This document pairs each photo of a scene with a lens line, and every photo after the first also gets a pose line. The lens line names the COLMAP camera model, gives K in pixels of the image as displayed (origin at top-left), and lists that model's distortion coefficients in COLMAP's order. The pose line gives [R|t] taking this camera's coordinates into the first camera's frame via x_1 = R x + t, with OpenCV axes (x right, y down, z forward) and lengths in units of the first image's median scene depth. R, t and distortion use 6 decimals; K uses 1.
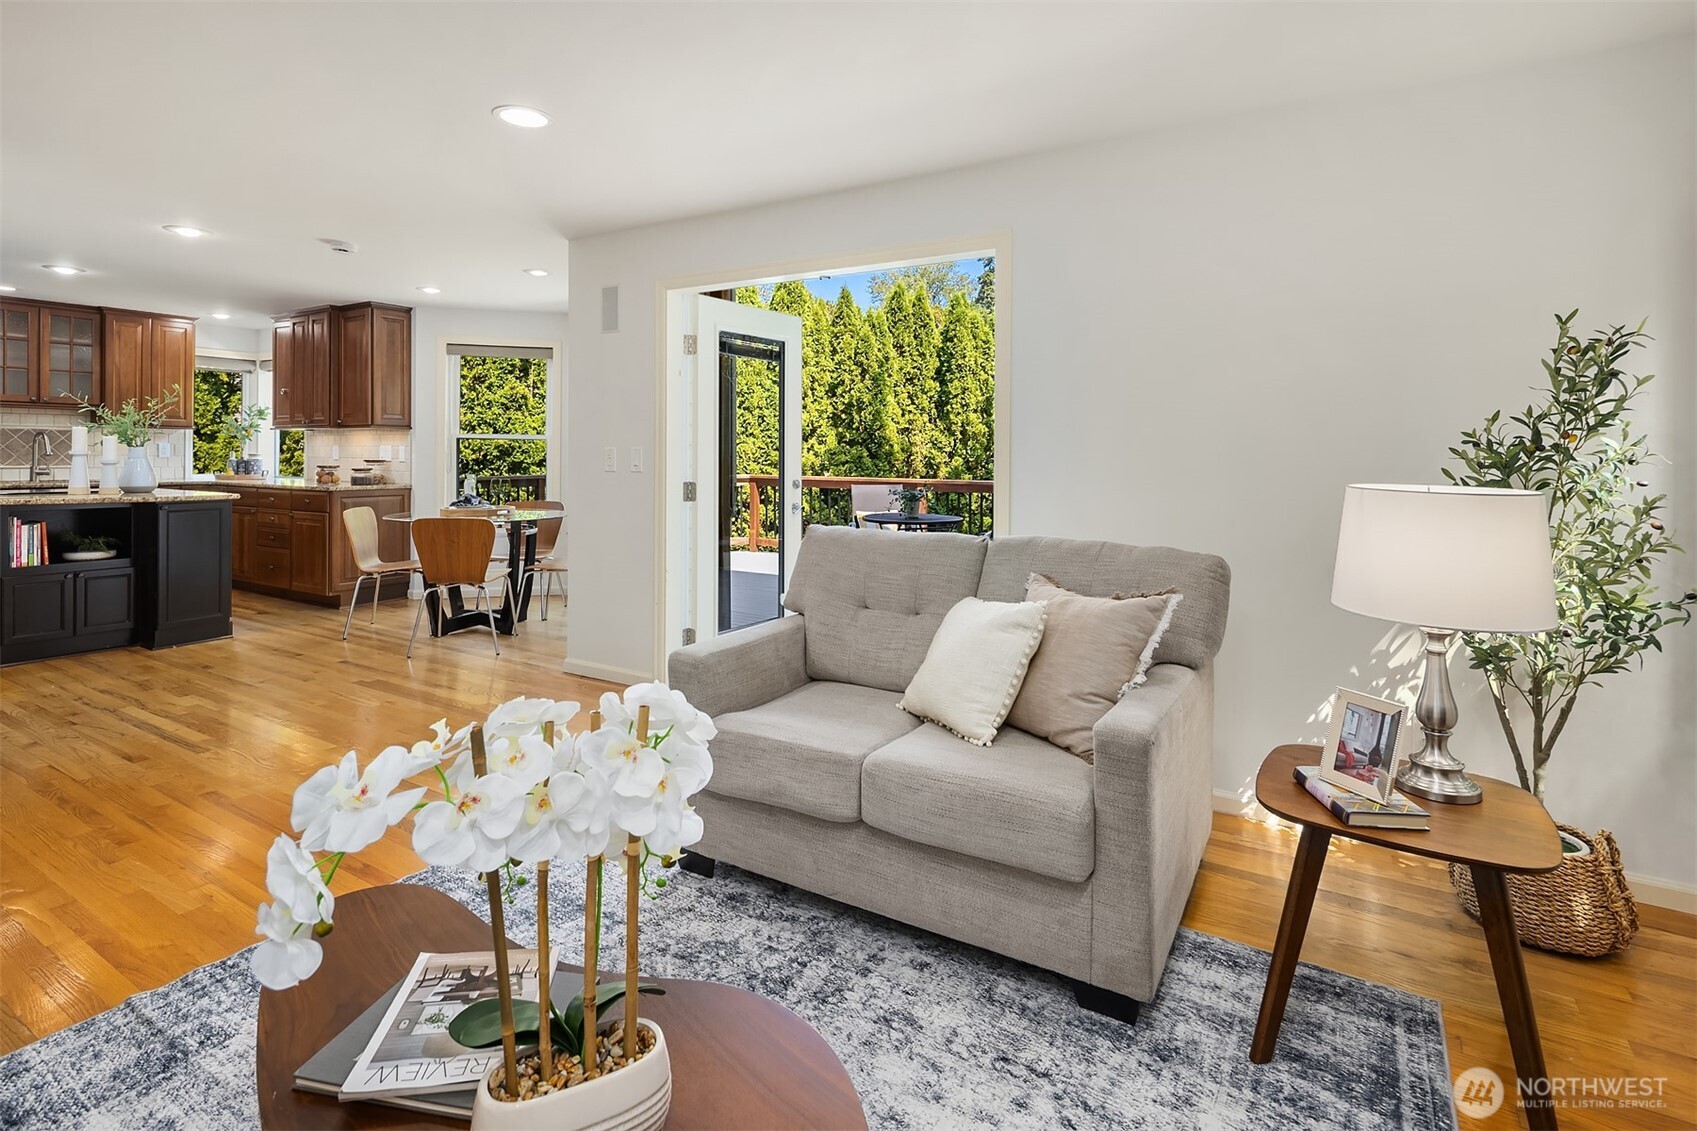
lens RADIAL K [[824.4, 0, 844.7], [0, 824.4, 458.7], [0, 0, 1]] dist [0.005253, -0.004815]
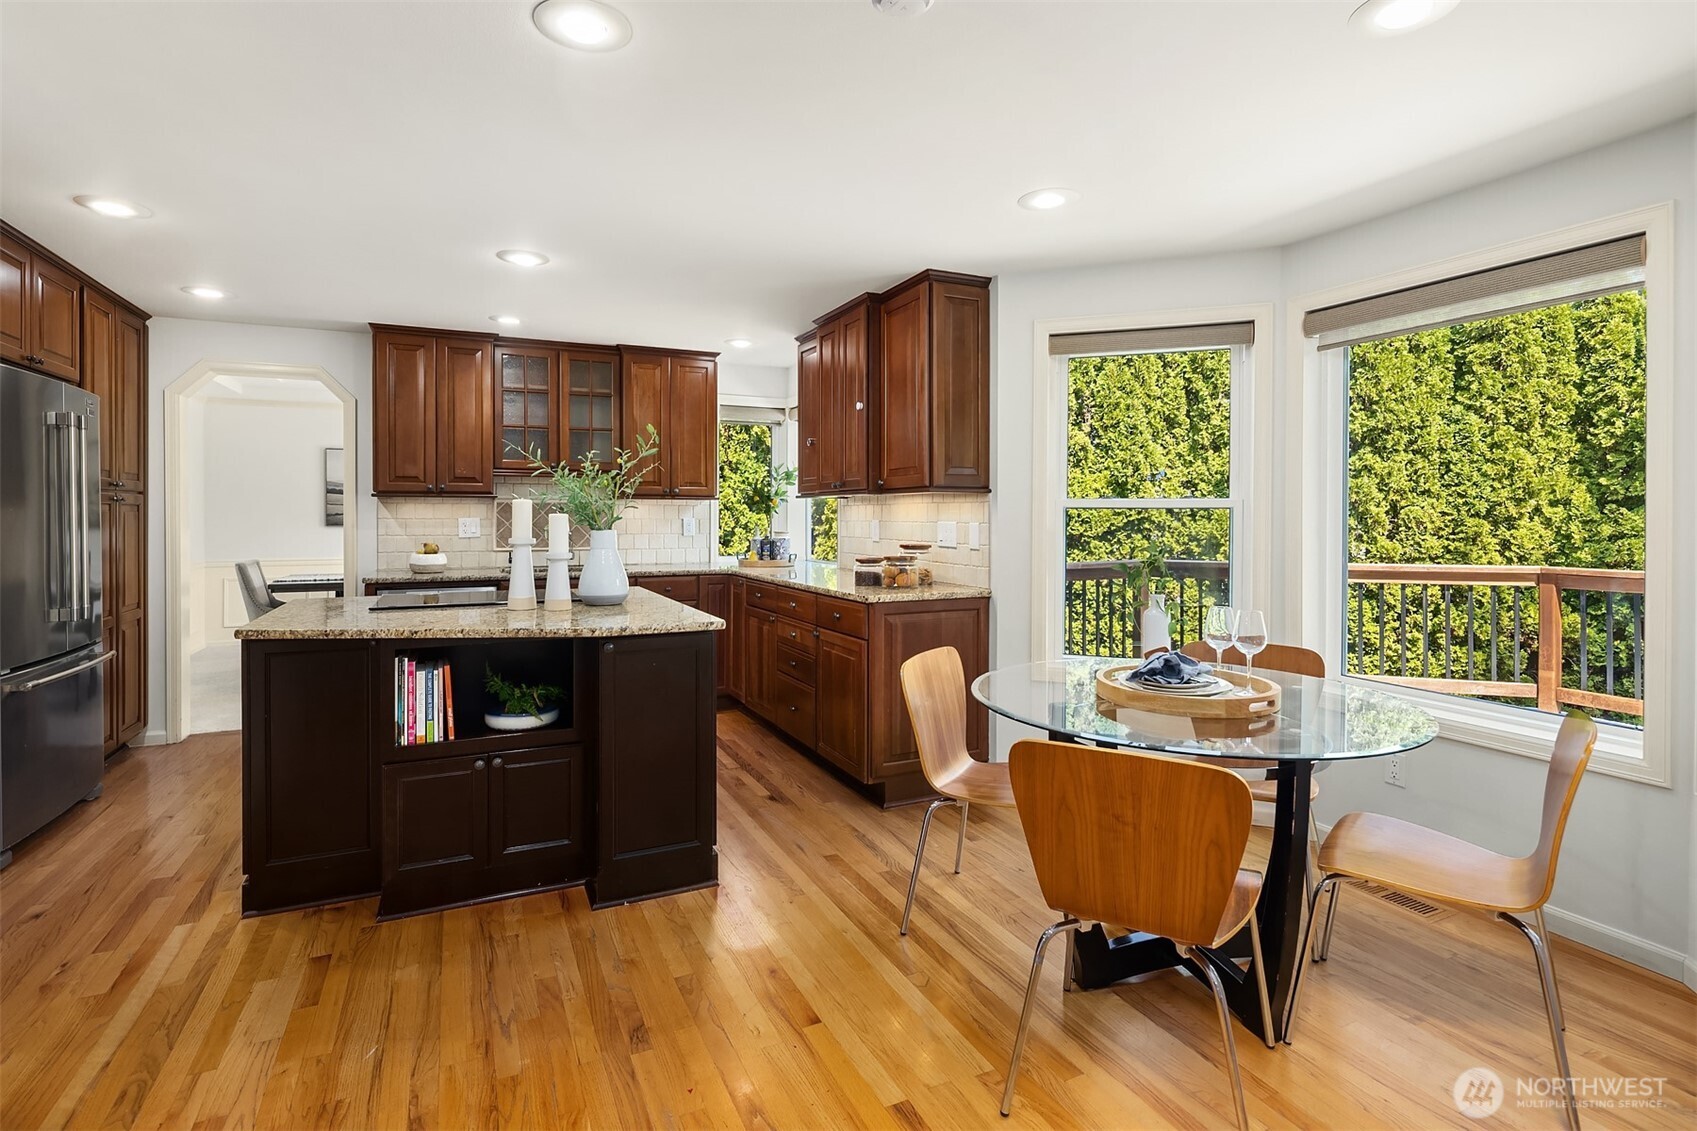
lens RADIAL K [[824.4, 0, 828.3], [0, 824.4, 522.1], [0, 0, 1]] dist [0.005253, -0.004815]
pose [[0.824413, -0.002185, -0.565985, -0.268676], [0.002406, 0.999997, -0.000357, -0.014135], [0.565984, -0.001068, 0.824415, 0.426192]]
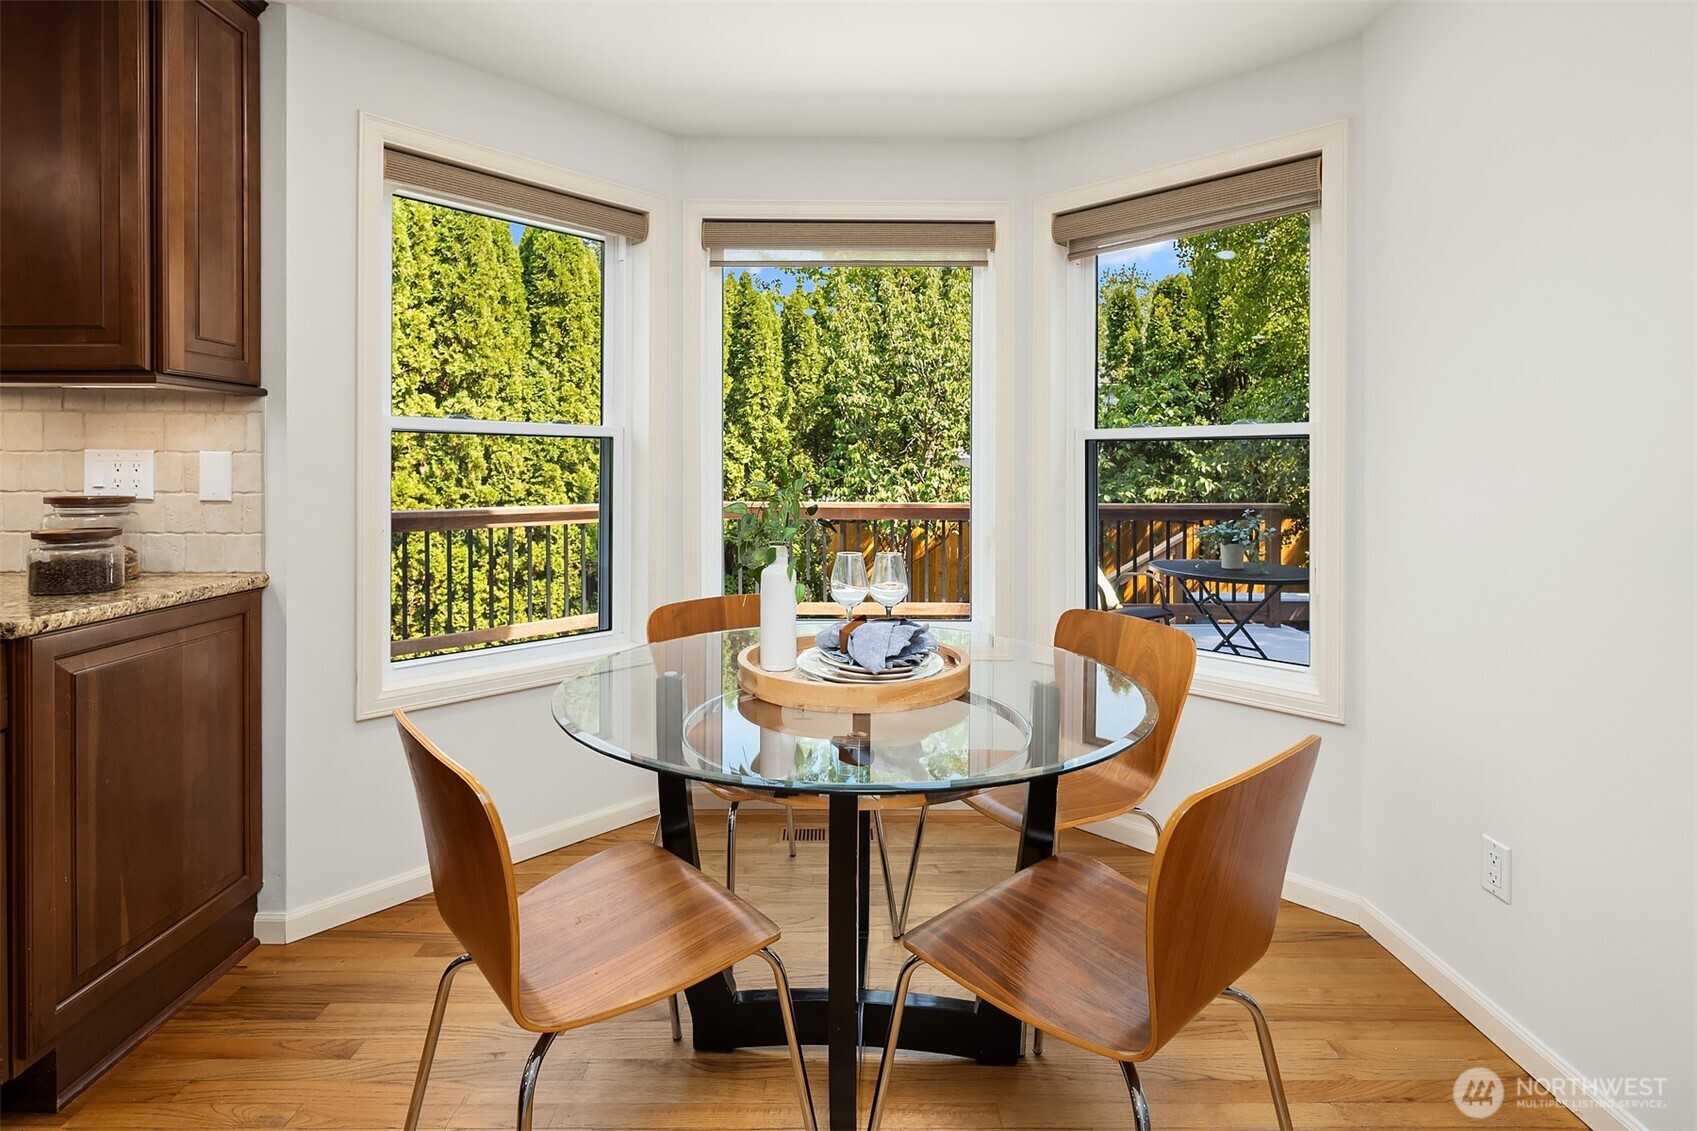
lens RADIAL K [[824.4, 0, 854.4], [0, 824.4, 472.8], [0, 0, 1]] dist [0.005253, -0.004815]
pose [[0.855207, -0.005574, 0.518257, -0.450160], [0.003536, 0.999982, 0.004921, -0.007061], [-0.518275, -0.002376, 0.855211, 0.562297]]
